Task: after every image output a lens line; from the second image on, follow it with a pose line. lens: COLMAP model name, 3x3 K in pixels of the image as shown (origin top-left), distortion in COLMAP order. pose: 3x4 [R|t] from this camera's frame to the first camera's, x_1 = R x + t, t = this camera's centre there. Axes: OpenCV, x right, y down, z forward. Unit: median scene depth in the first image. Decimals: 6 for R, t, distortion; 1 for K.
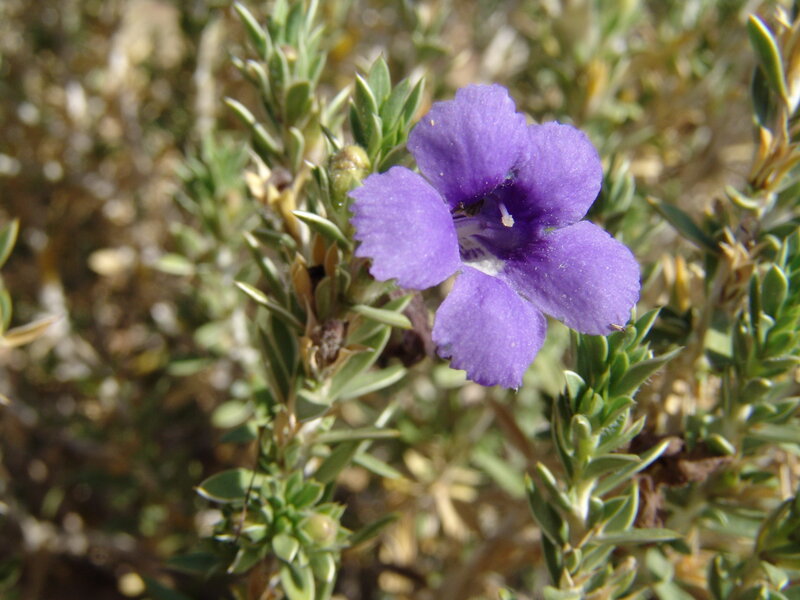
lens RADIAL K [[1166.5, 0, 400.0], [0, 1166.5, 300.0], [0, 0, 1]] dist [-0.242331, -0.068547]
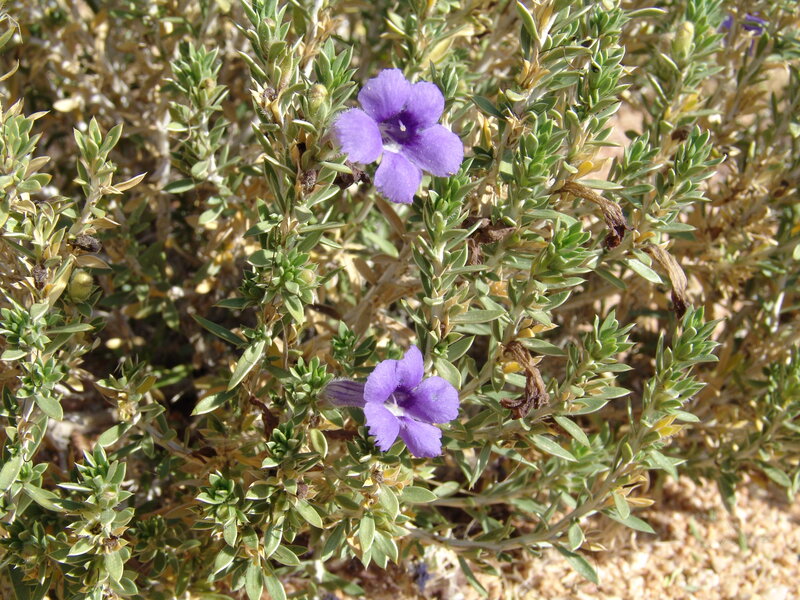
lens RADIAL K [[1166.5, 0, 400.0], [0, 1166.5, 300.0], [0, 0, 1]] dist [-0.242331, -0.068547]
pose [[0.988022, -0.074761, 0.134994, -0.183616], [0.047194, 0.979283, 0.196921, -0.142795], [-0.146919, -0.188191, 0.971081, -0.940006]]
